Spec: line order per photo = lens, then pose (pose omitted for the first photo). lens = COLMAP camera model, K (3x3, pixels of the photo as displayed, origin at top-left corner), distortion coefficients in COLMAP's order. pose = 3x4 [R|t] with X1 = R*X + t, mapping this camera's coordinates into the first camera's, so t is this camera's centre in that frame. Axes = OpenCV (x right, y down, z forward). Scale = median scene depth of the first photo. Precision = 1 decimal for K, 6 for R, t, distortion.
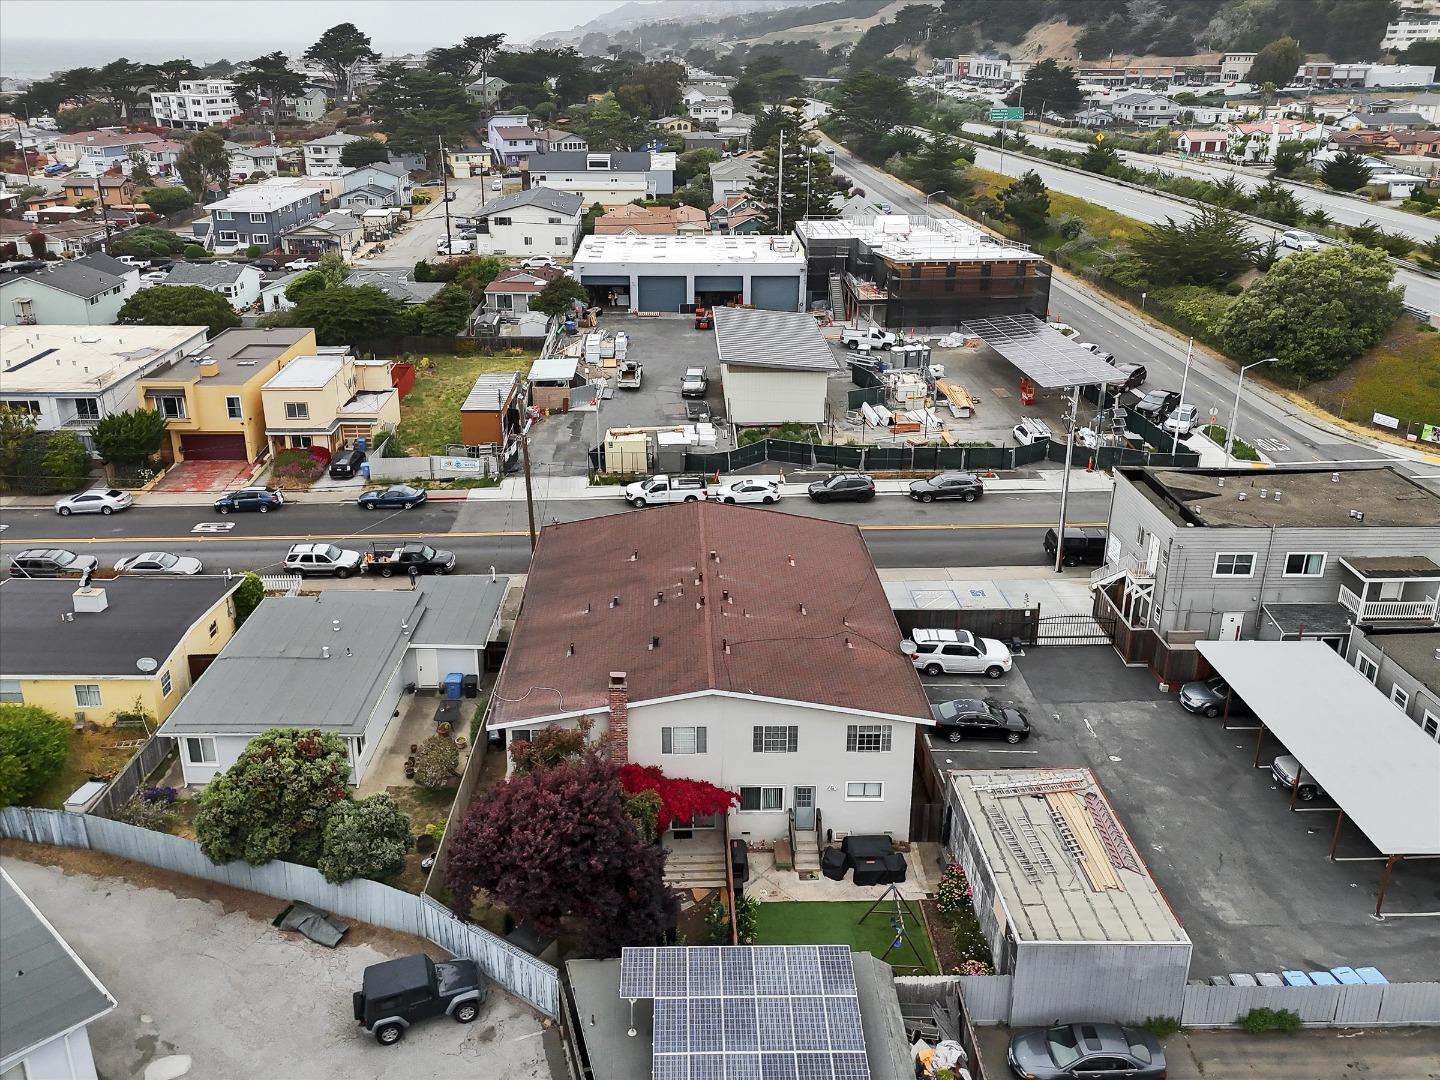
lens RADIAL K [[1068.1, 0, 711.0], [0, 1068.1, 492.4], [0, 0, 1]] dist [0.059331, -0.046806]
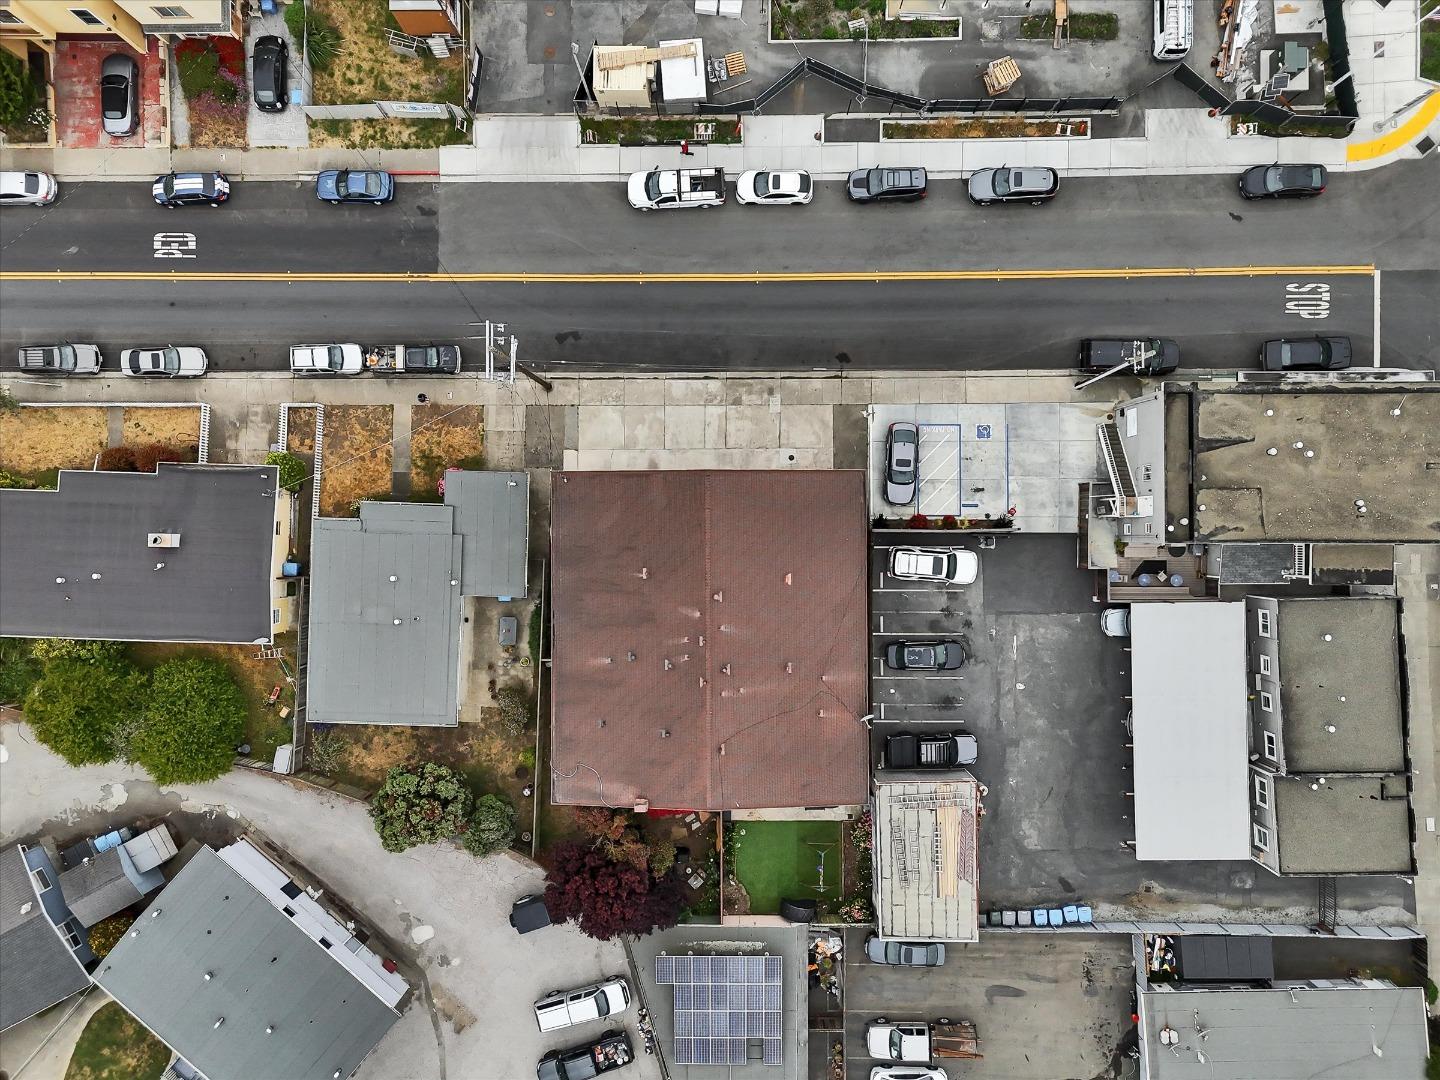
lens RADIAL K [[1068.1, 0, 726.8], [0, 1068.1, 535.6], [0, 0, 1]] dist [0.059331, -0.046806]
pose [[0.999447, 0.030385, -0.013503, 0.030205], [0.000877, 0.381862, 0.924219, -1.156161], [0.033239, -0.923720, 0.381624, 0.728042]]
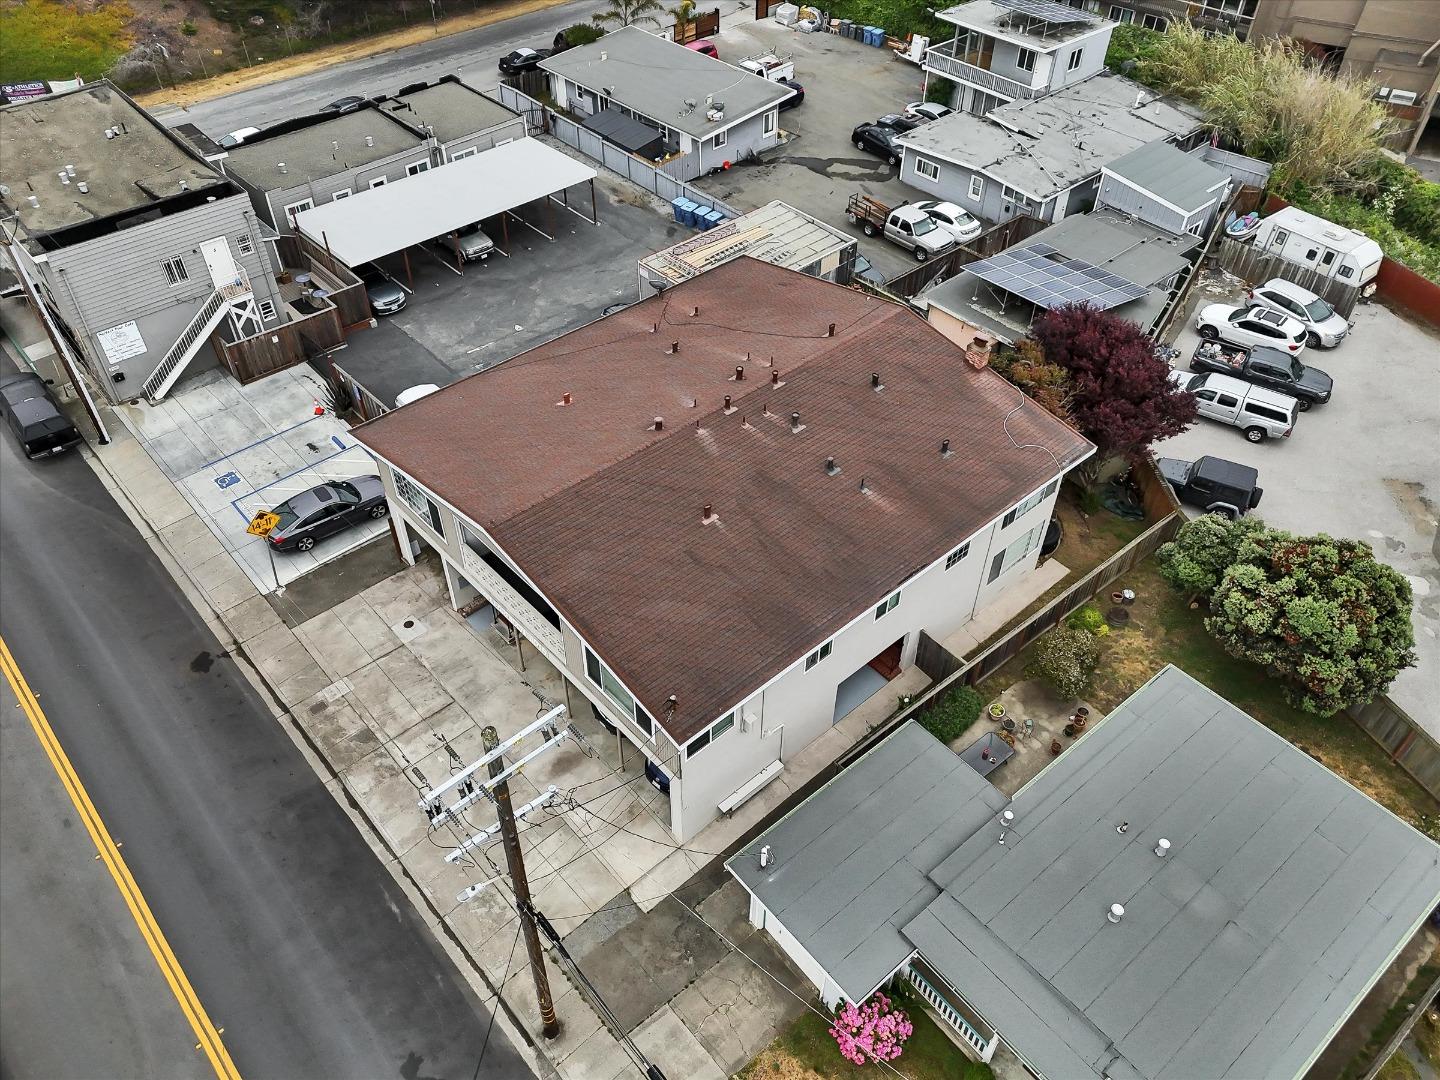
lens RADIAL K [[1068.1, 0, 718.1], [0, 1068.1, 530.8], [0, 0, 1]] dist [0.059331, -0.046806]
pose [[-0.641250, -0.531471, 0.553478, -0.494300], [0.287959, 0.501910, 0.815577, -0.511171], [-0.711252, 0.682367, -0.168808, 1.304291]]
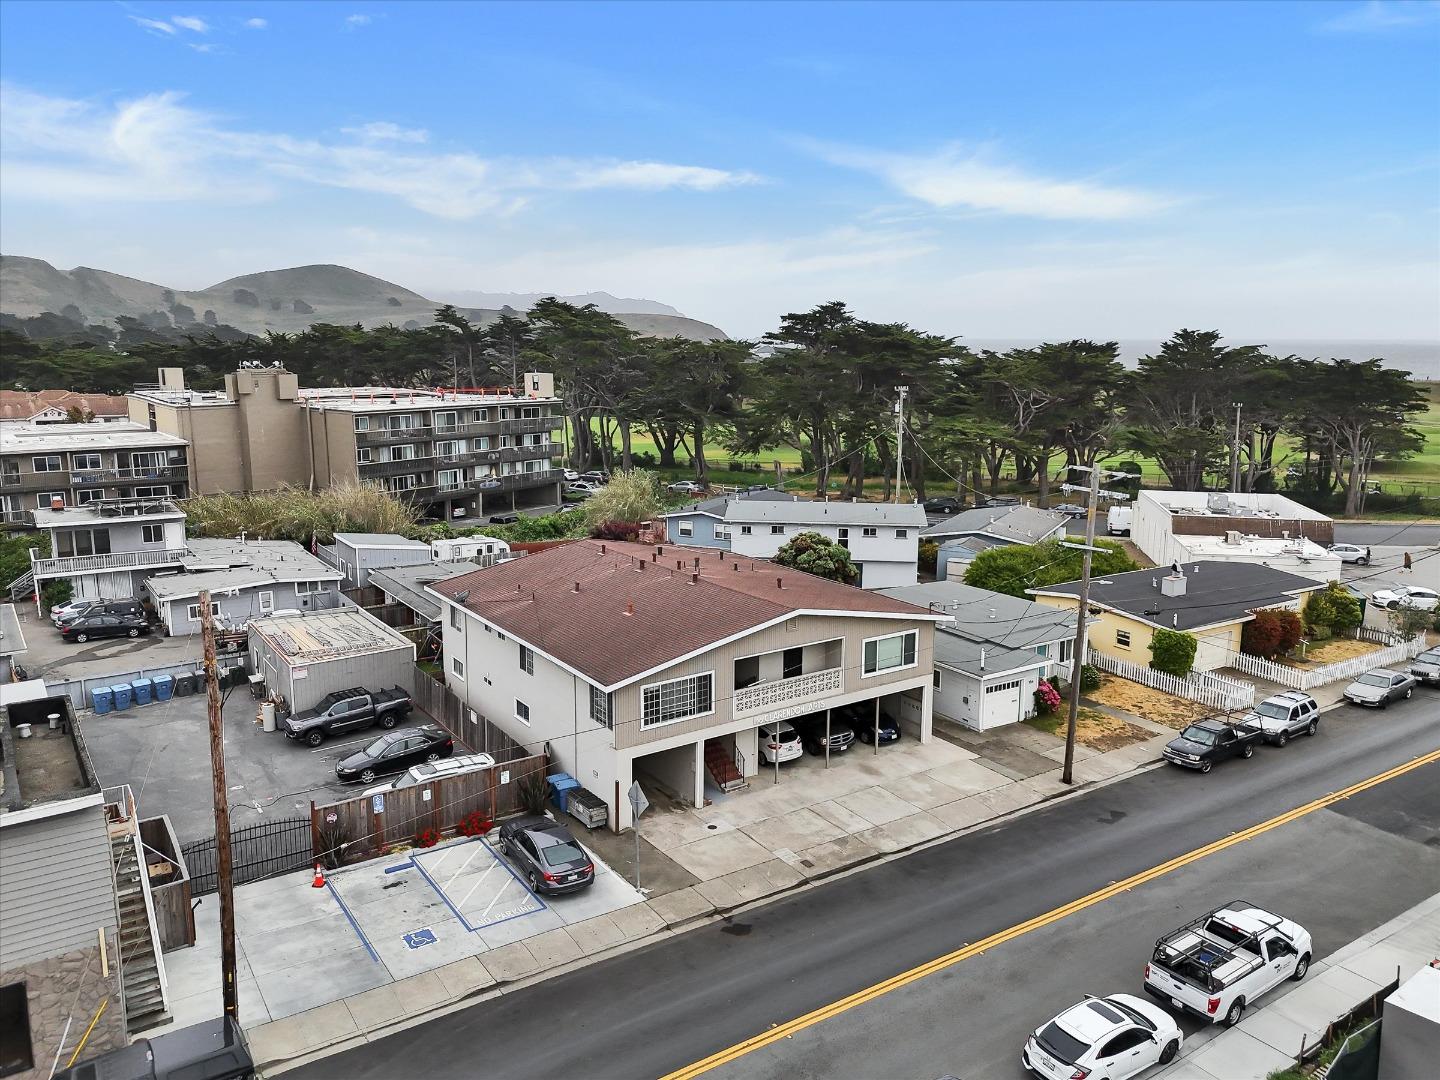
lens RADIAL K [[1068.1, 0, 724.8], [0, 1068.1, 530.0], [0, 0, 1]] dist [0.059331, -0.046806]
pose [[-0.841970, 0.082410, -0.533193, 0.544573], [-0.221592, 0.848242, 0.481022, -0.492029], [0.491917, 0.523158, -0.695933, 1.884249]]
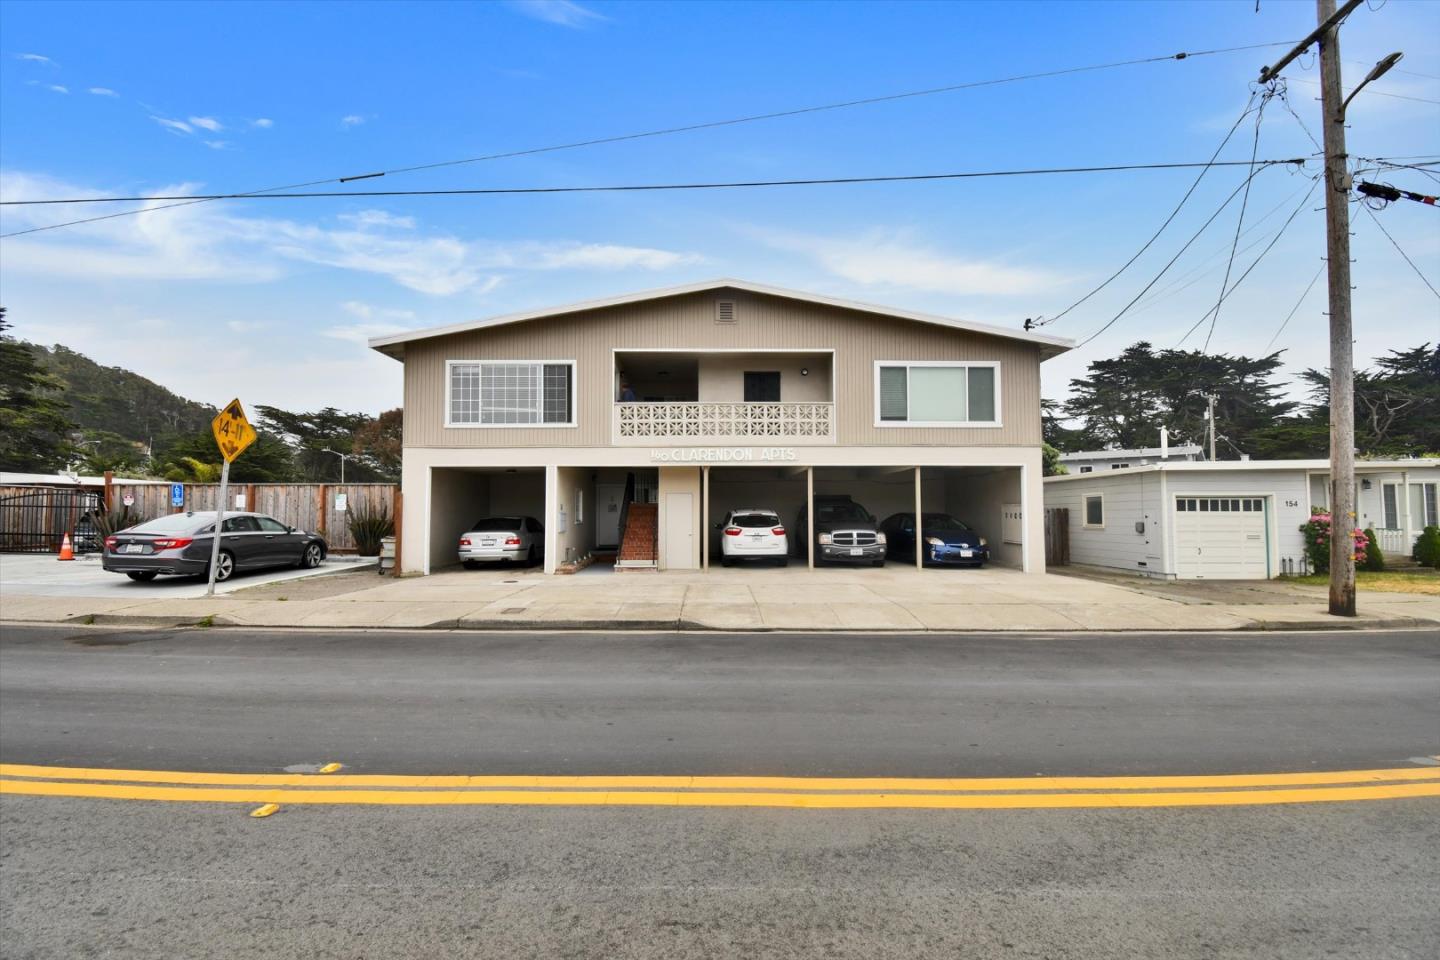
lens RADIAL K [[645.8, 0, 721.9], [0, 645.8, 491.0], [0, 0, 1]] dist [-0.000607, -0.000570]
pose [[-0.999950, -0.006165, 0.007922, -0.012358], [-0.002991, 0.936338, 0.351087, -0.006040], [-0.009583, 0.351046, -0.936309, 1.672959]]
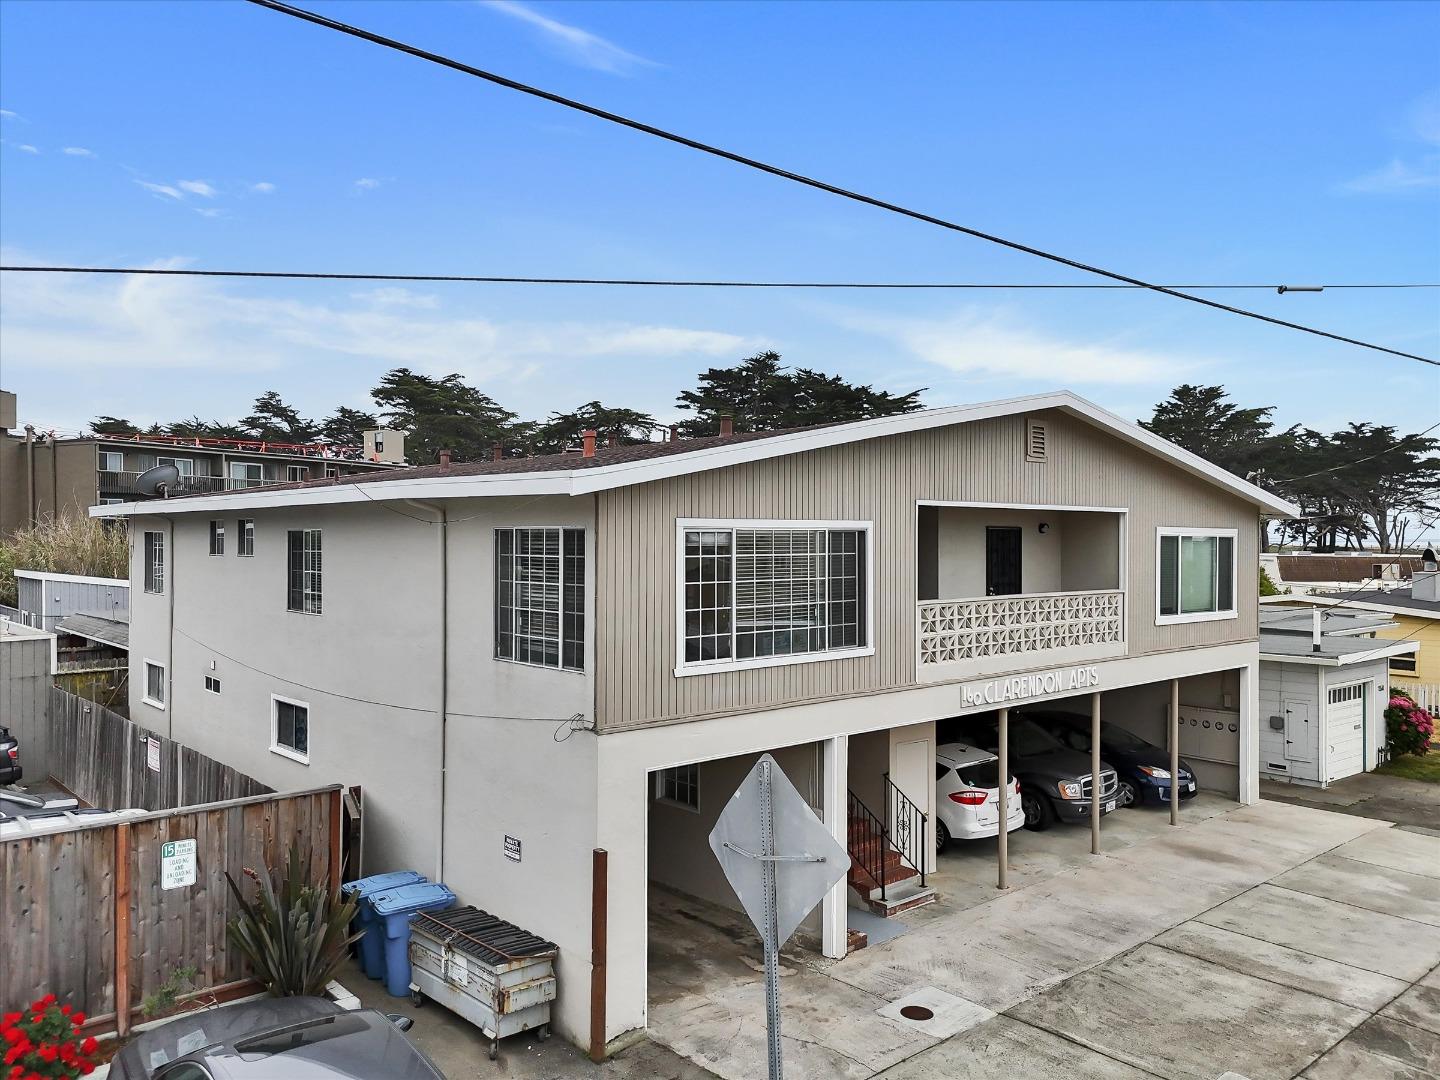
lens RADIAL K [[1068.1, 0, 718.5], [0, 1068.1, 555.2], [0, 0, 1]] dist [0.059331, -0.046806]
pose [[-0.767338, -0.004145, -0.641230, 0.303787], [-0.256945, 0.918178, 0.301543, -0.019033], [0.587514, 0.396146, -0.705618, 1.499279]]
